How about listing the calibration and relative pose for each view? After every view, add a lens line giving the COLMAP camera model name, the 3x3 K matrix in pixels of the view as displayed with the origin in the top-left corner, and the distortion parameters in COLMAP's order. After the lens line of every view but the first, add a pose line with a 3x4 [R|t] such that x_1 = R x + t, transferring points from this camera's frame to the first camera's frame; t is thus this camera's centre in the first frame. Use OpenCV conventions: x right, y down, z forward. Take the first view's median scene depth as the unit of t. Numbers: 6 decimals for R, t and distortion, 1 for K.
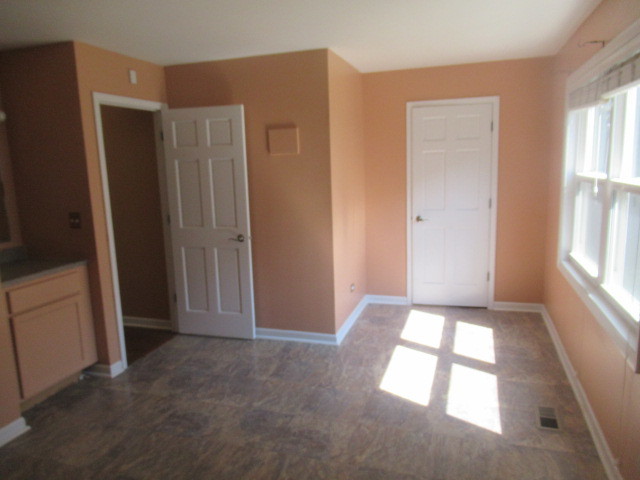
lens RADIAL K [[479.5, 0, 320.0], [0, 479.5, 240.0], [0, 0, 1]] dist [-0.007174, -0.003246]
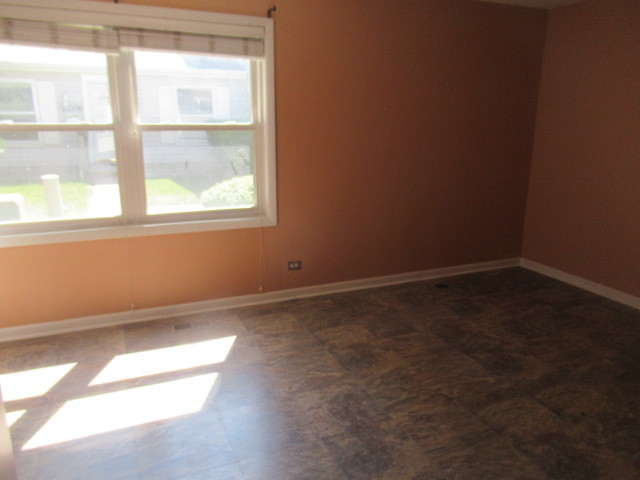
lens RADIAL K [[479.5, 0, 320.0], [0, 479.5, 240.0], [0, 0, 1]] dist [-0.007174, -0.003246]
pose [[-0.670691, -0.152698, 0.725850, -0.603615], [0.131068, 0.938784, 0.318600, -0.178179], [-0.730065, 0.308818, -0.609620, 1.514056]]
